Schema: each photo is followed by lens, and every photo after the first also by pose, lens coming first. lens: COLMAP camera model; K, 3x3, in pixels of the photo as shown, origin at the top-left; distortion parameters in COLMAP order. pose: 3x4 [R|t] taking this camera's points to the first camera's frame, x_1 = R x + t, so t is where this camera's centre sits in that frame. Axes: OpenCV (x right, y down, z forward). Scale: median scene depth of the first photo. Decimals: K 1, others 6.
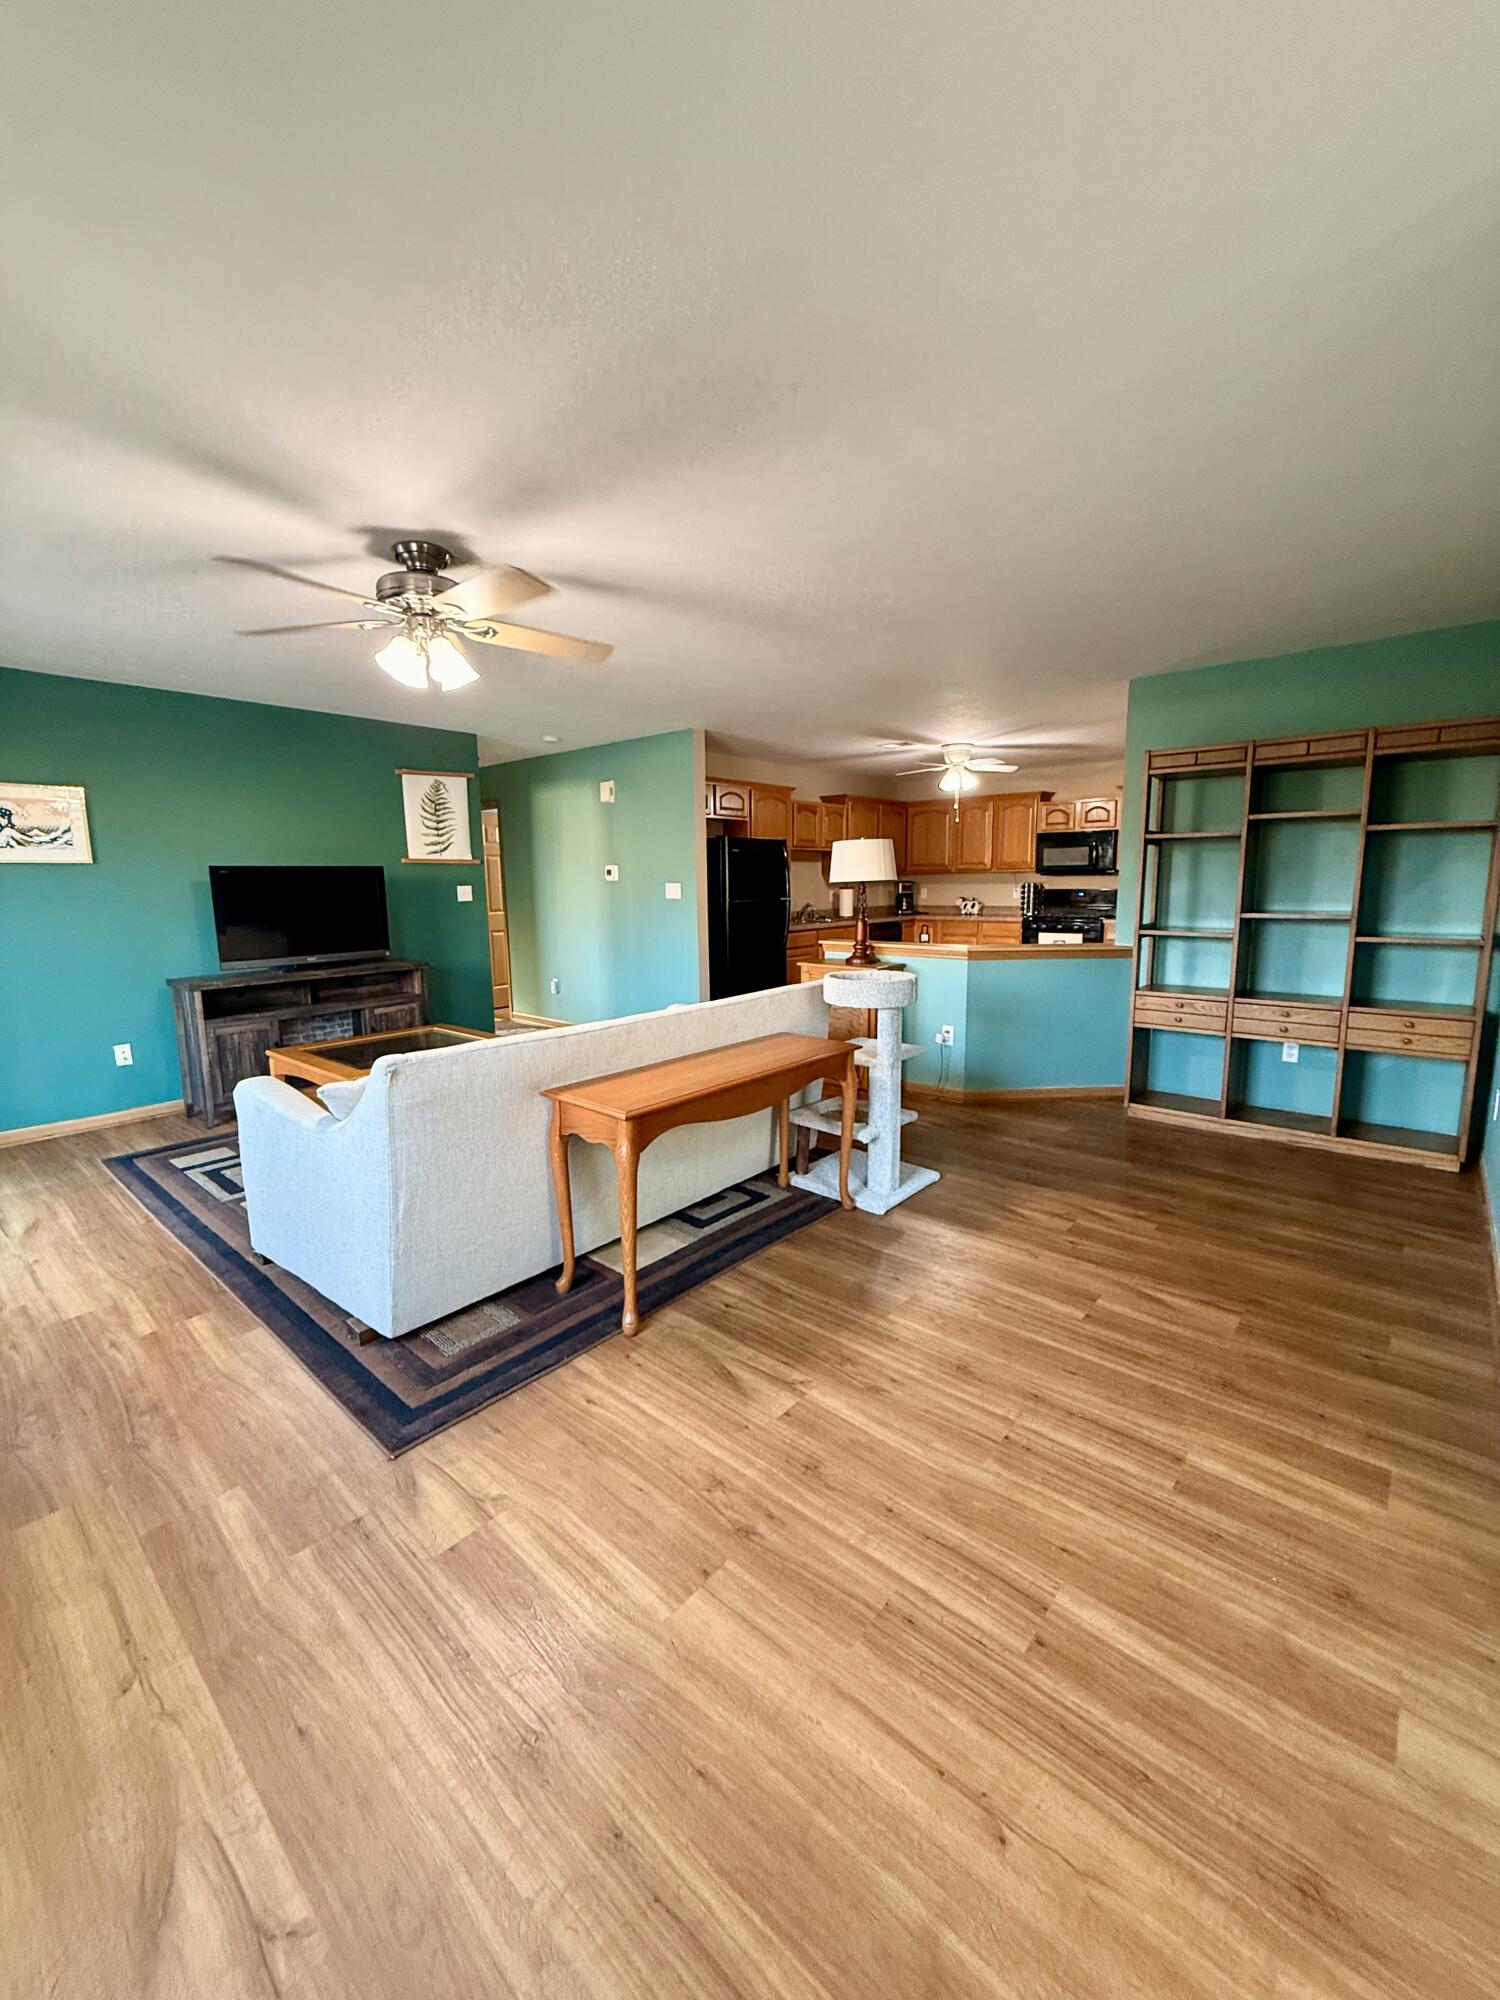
lens RADIAL K [[799.0, 0, 751.6], [0, 799.0, 999.7], [0, 0, 1]] dist [-0.000708, 0.000083]
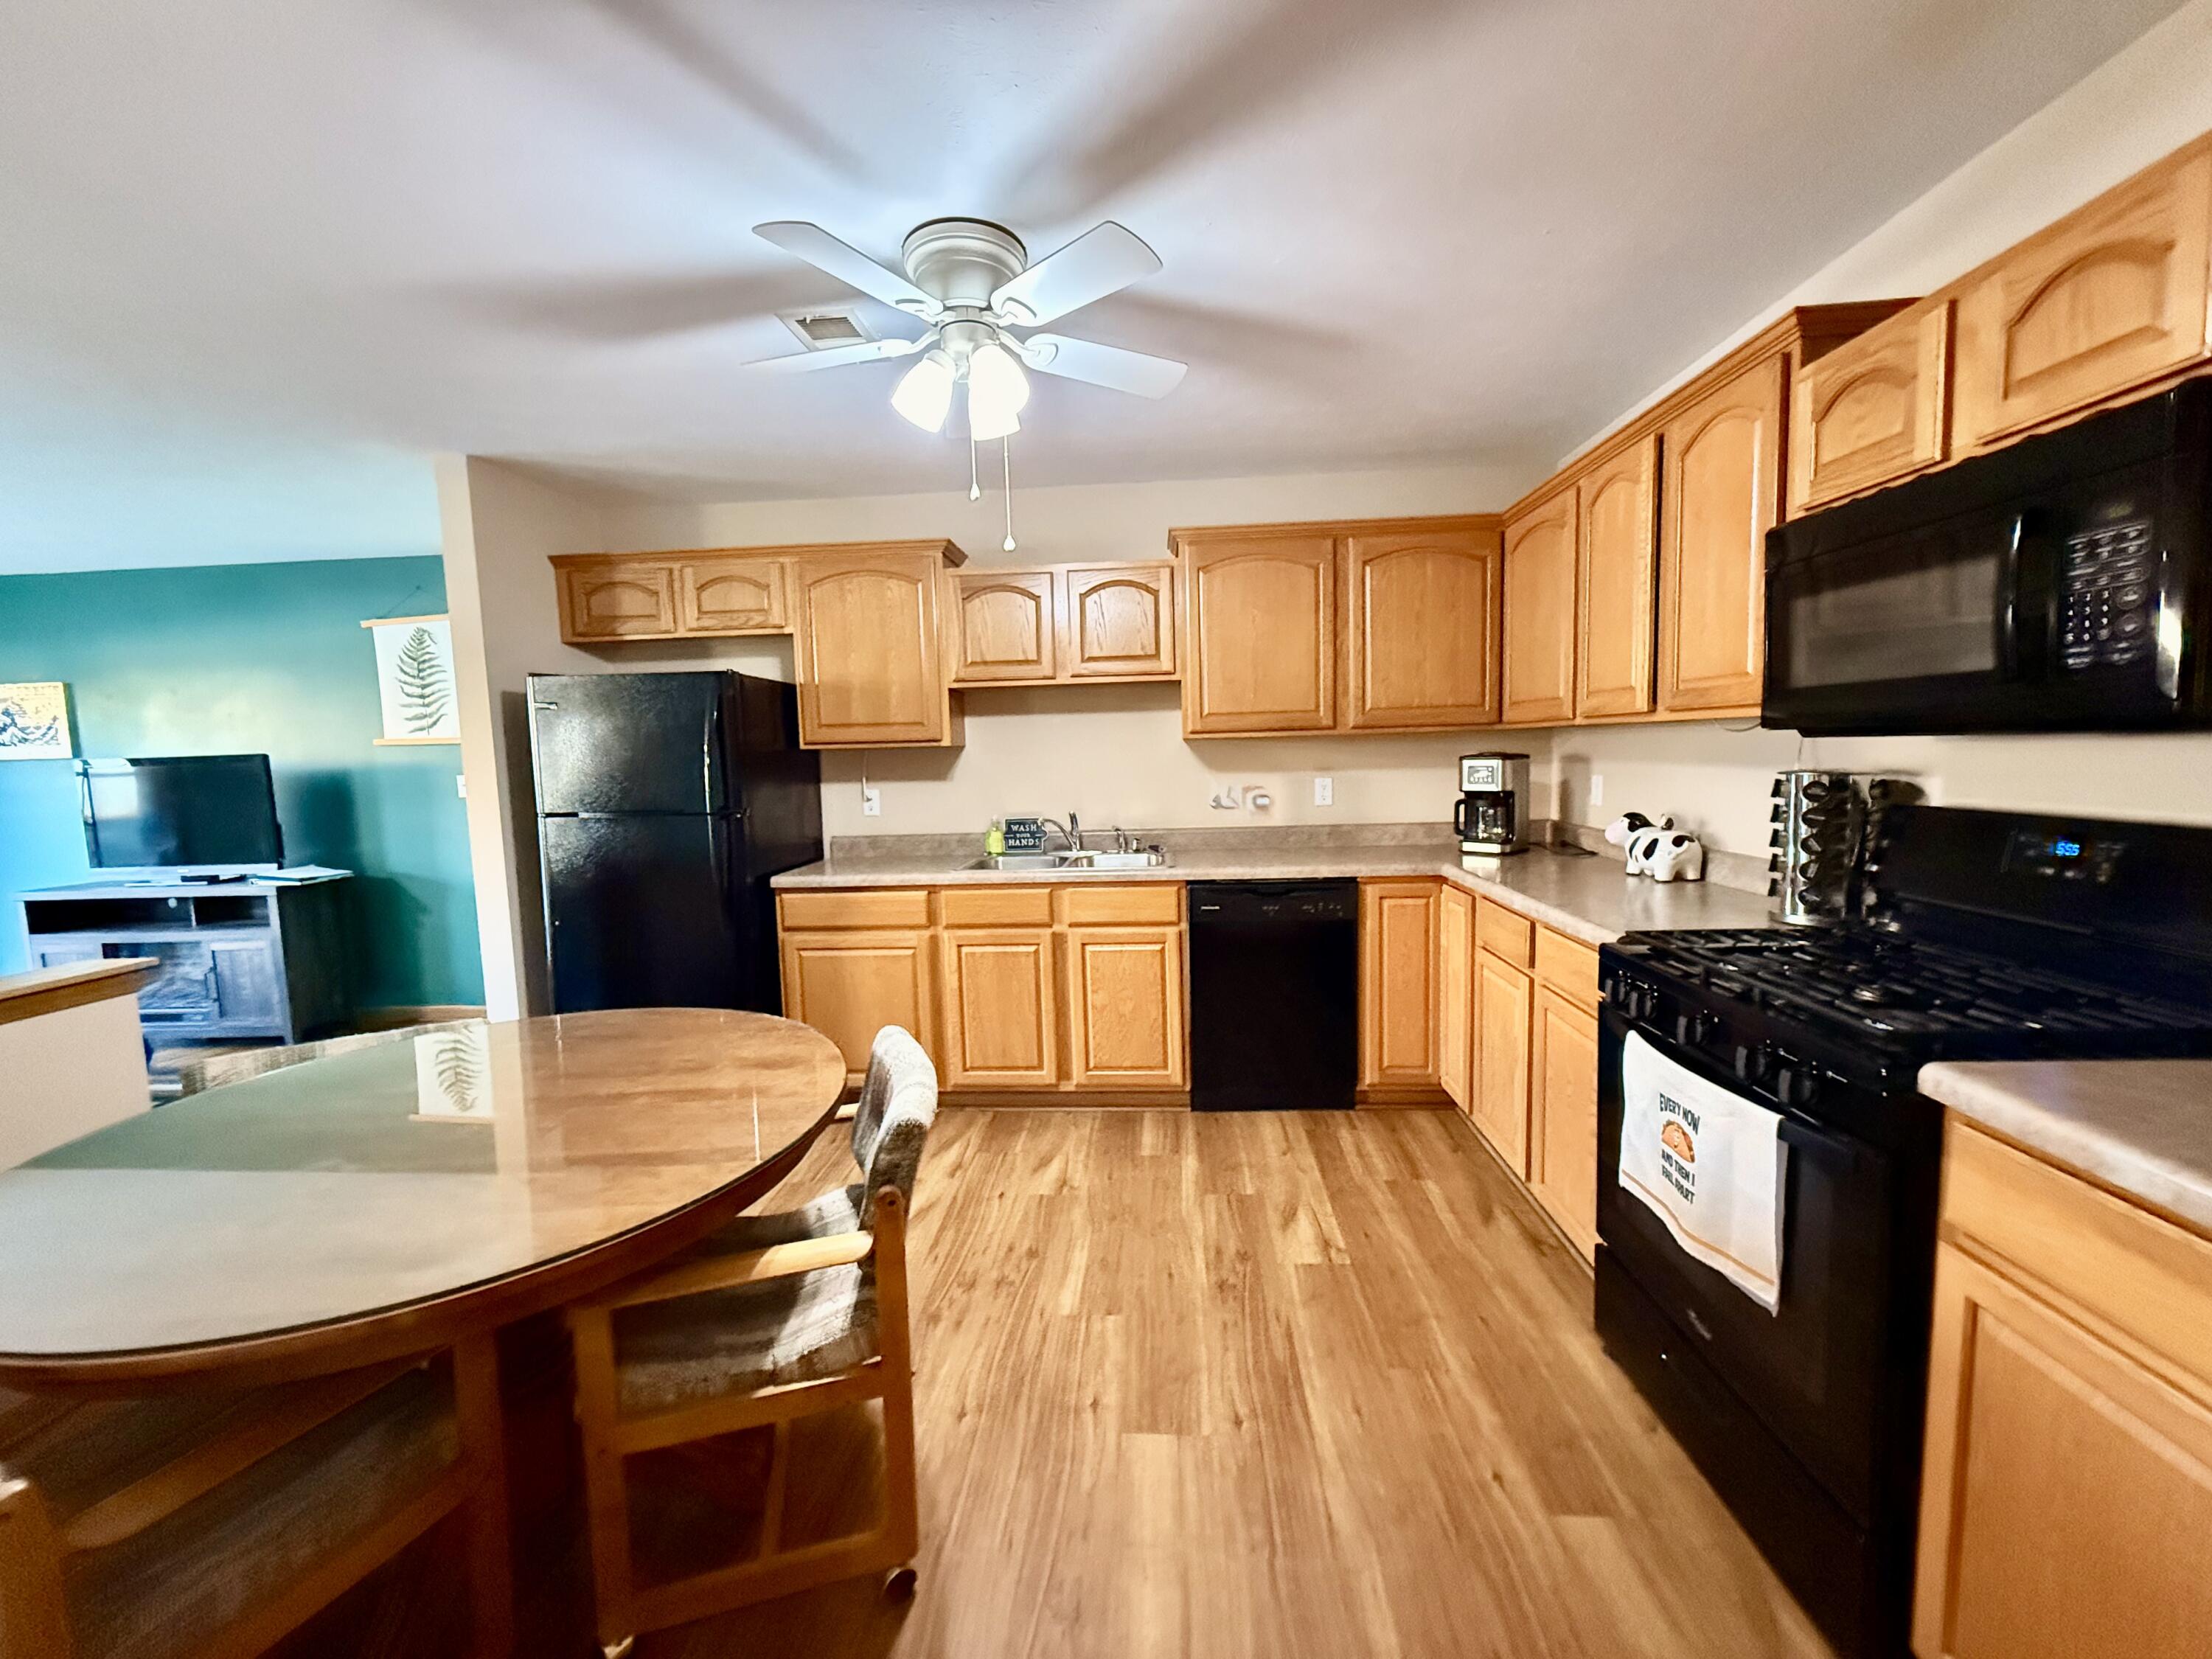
lens RADIAL K [[871.6, 0, 1111.5], [0, 871.6, 831.6], [0, 0, 1]] dist [-0.002520, -0.000145]
pose [[0.625971, 0.066399, -0.777015, 0.979102], [-0.091607, 0.995731, 0.011289, -0.254652], [0.774447, 0.064113, 0.629381, 1.602482]]
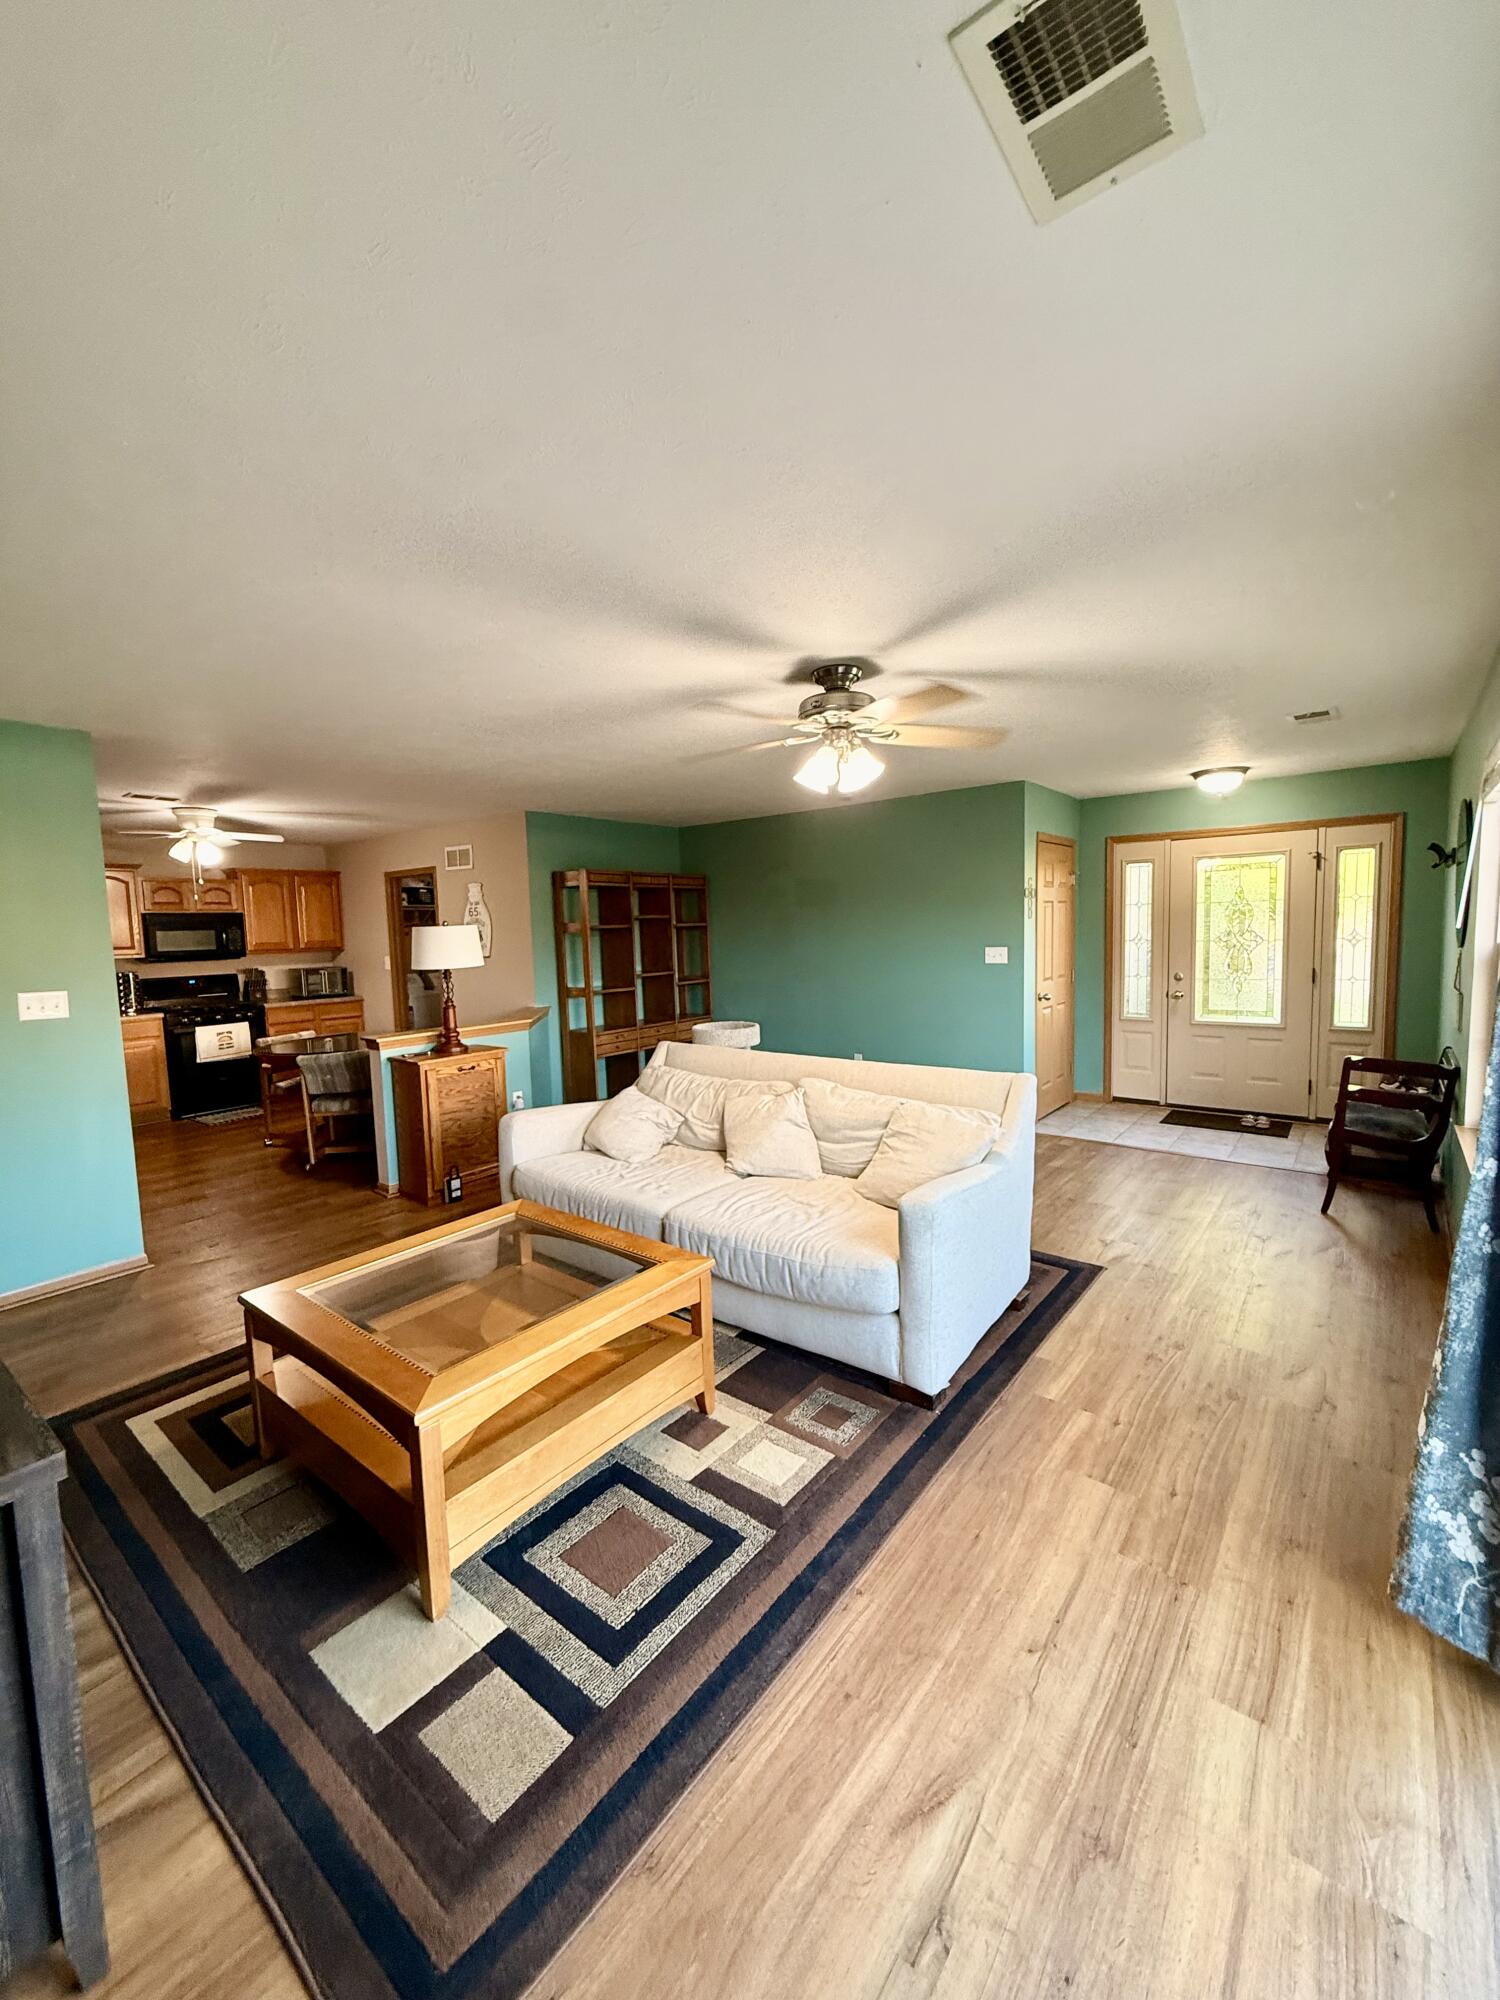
lens RADIAL K [[799.0, 0, 751.6], [0, 799.0, 999.7], [0, 0, 1]] dist [-0.000708, 0.000083]
pose [[-0.046057, -0.077961, 0.995892, -1.139701], [0.175387, 0.980833, 0.084893, -0.171912], [-0.983422, 0.178576, -0.031500, 0.907166]]
